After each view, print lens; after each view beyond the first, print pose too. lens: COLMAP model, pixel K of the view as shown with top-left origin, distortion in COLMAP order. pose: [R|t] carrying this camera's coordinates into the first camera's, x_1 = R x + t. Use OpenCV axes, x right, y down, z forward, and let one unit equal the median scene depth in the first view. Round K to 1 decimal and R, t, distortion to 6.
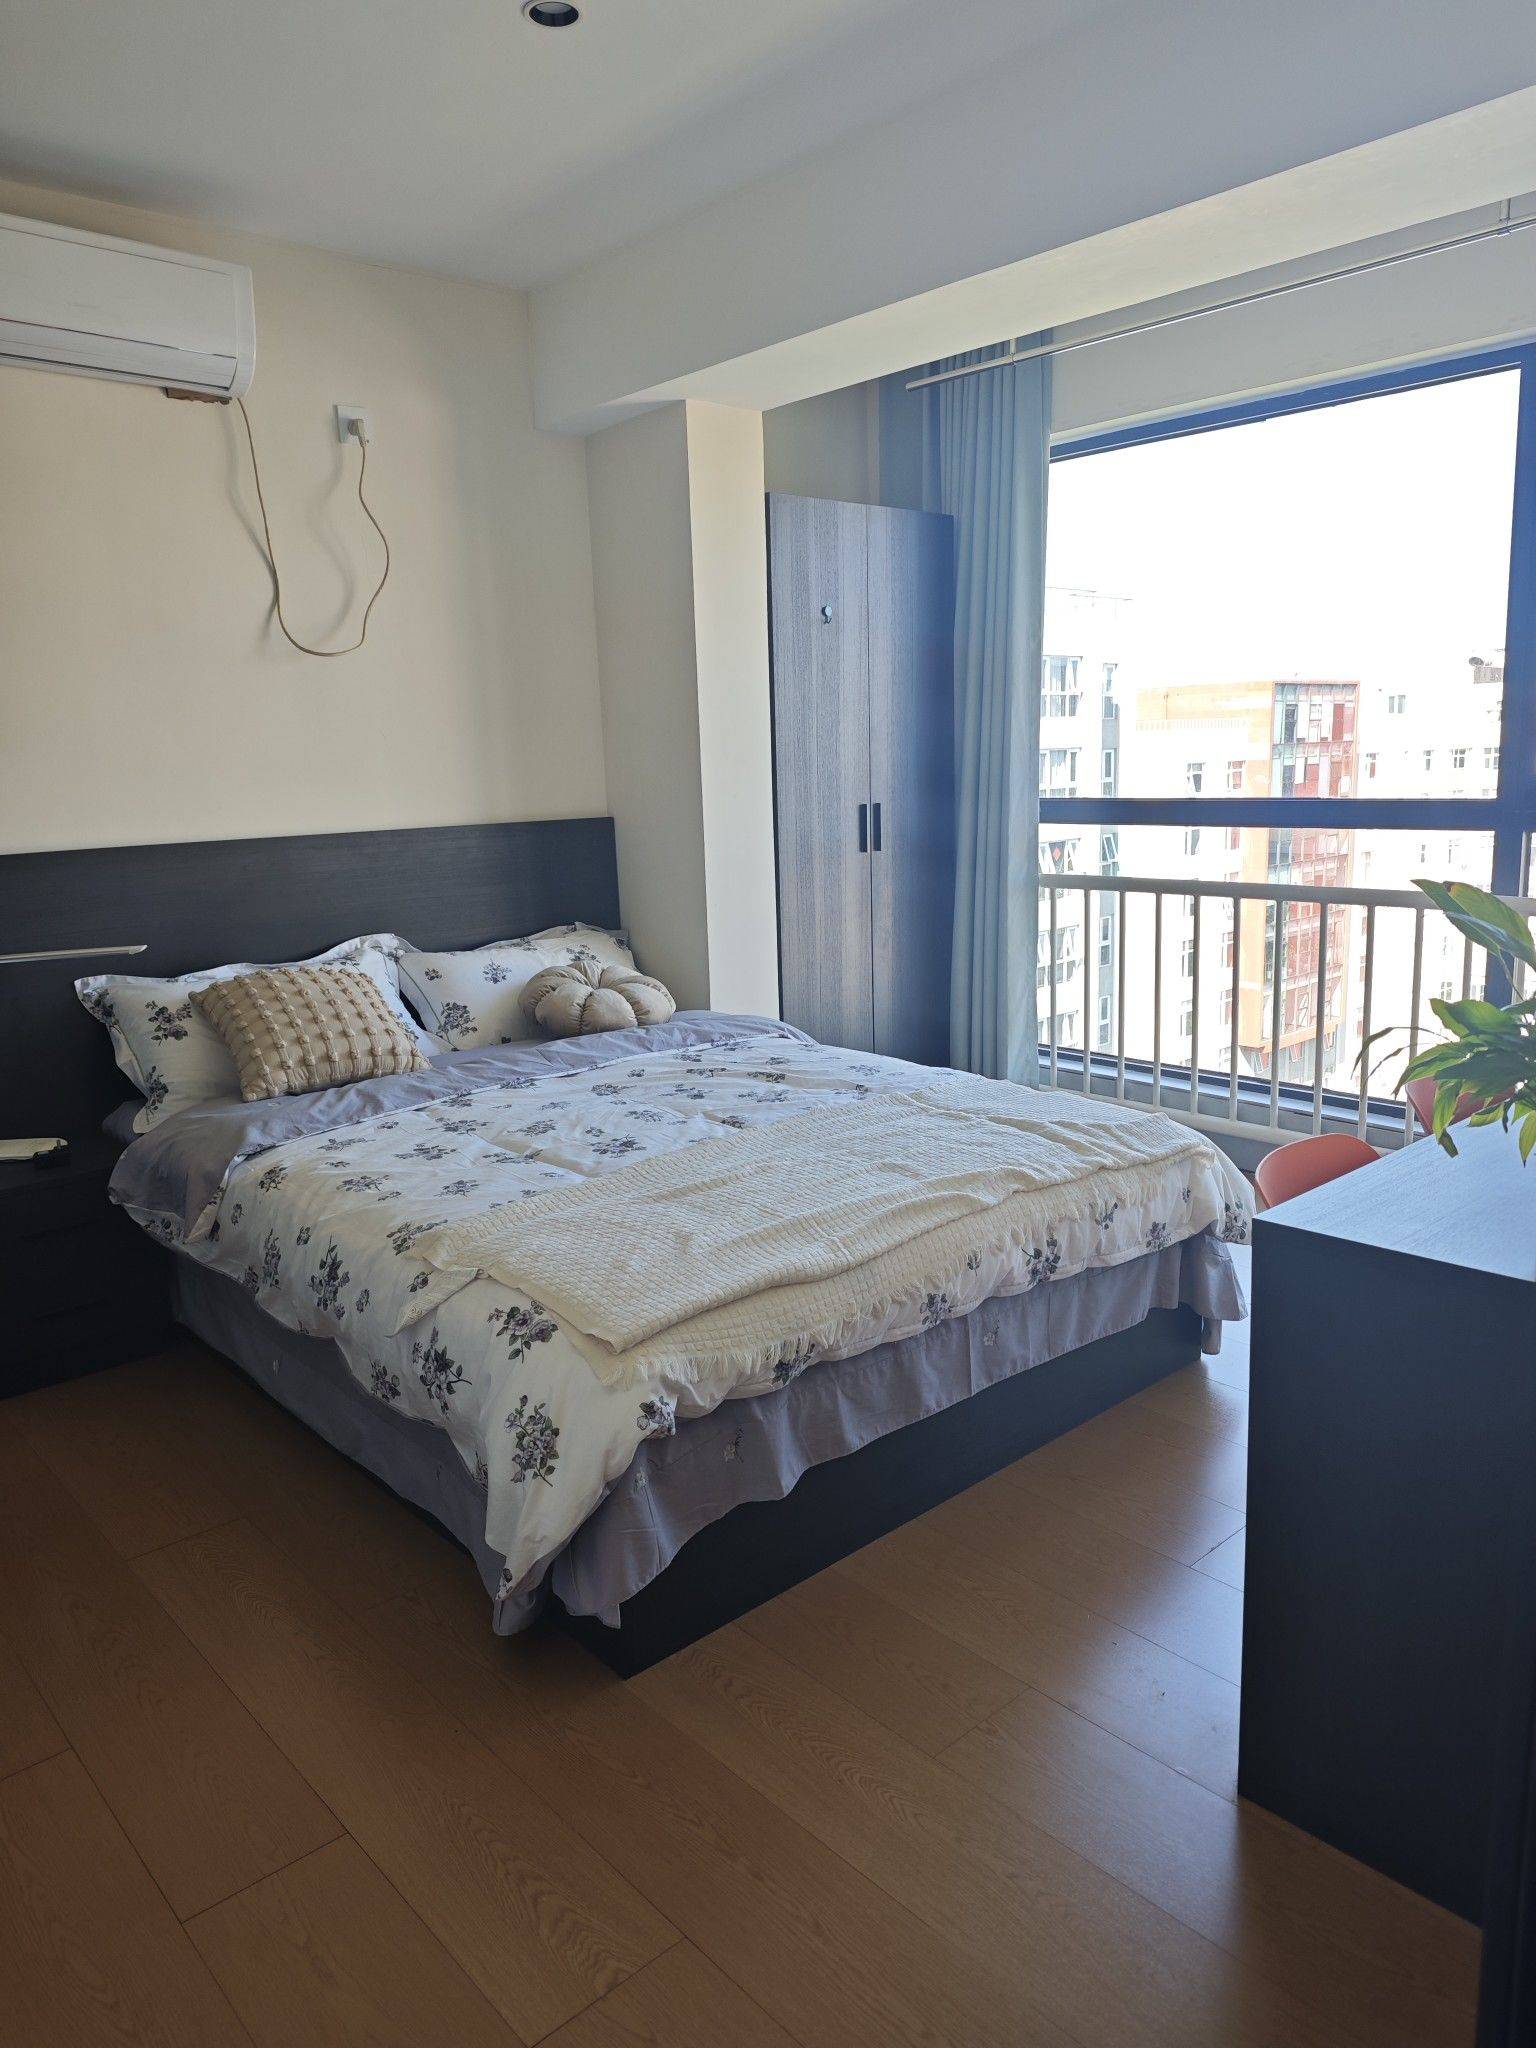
lens RADIAL K [[1387.6, 0, 768.4], [0, 1387.6, 1006.7], [0, 0, 1]] dist [0.078749, -0.179663]
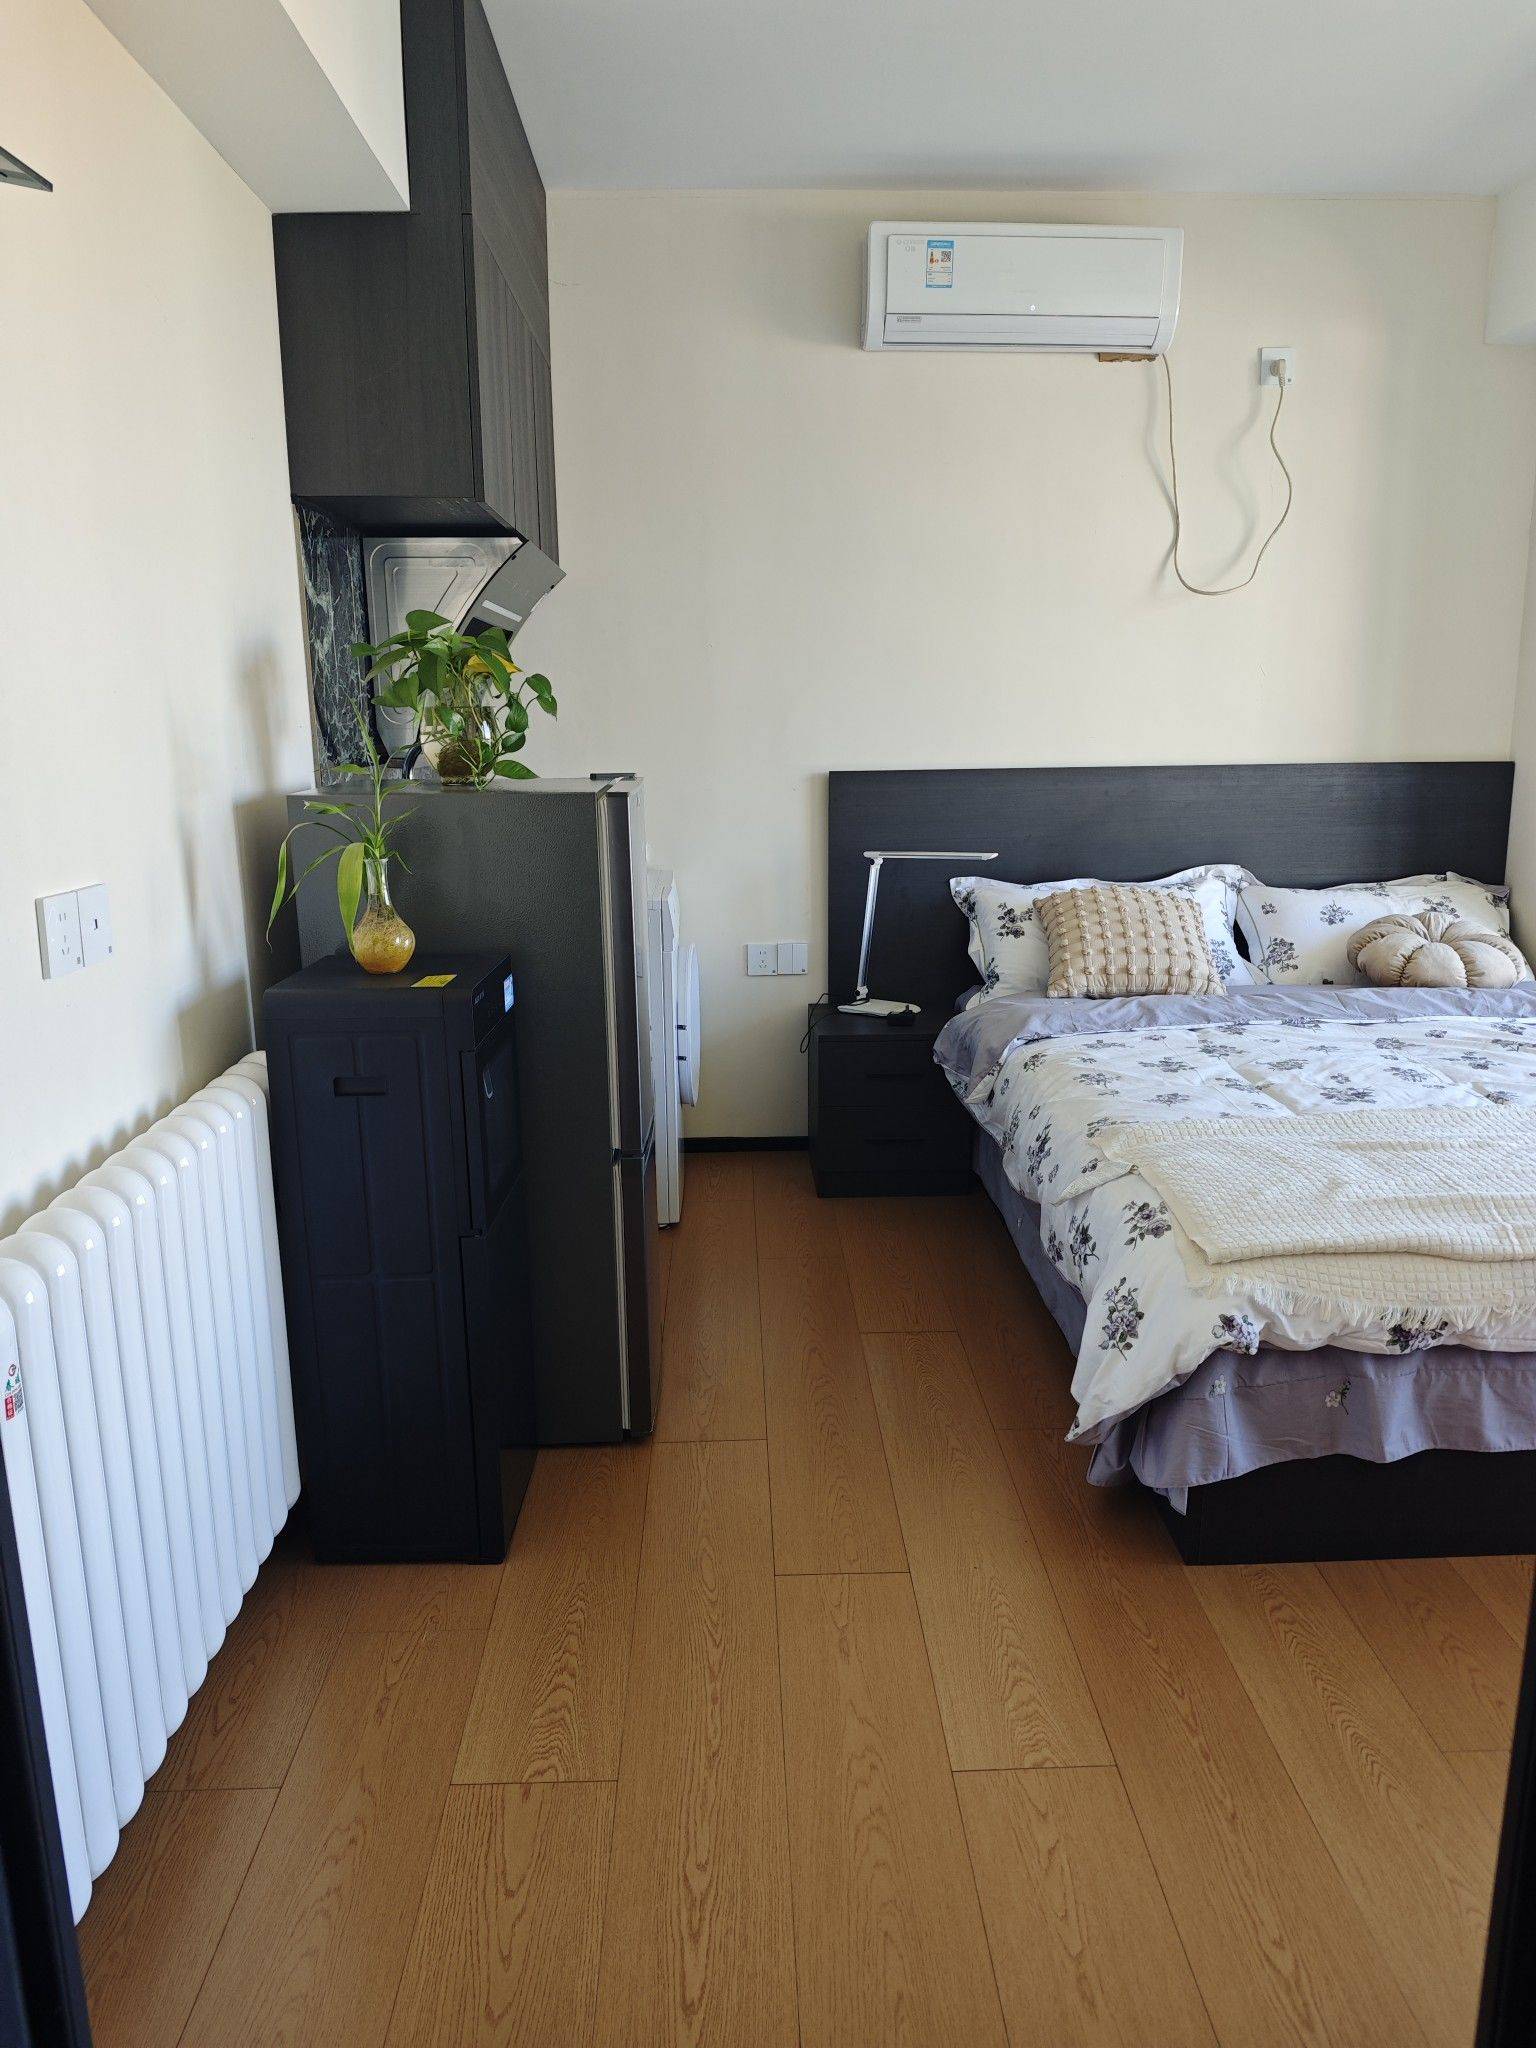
lens RADIAL K [[1387.6, 0, 768.4], [0, 1387.6, 1006.7], [0, 0, 1]] dist [0.078749, -0.179663]
pose [[0.763219, 0.156476, -0.626906, 0.177917], [-0.126961, 0.987637, 0.091946, 0.000021], [0.633543, 0.009418, 0.773650, -0.025996]]
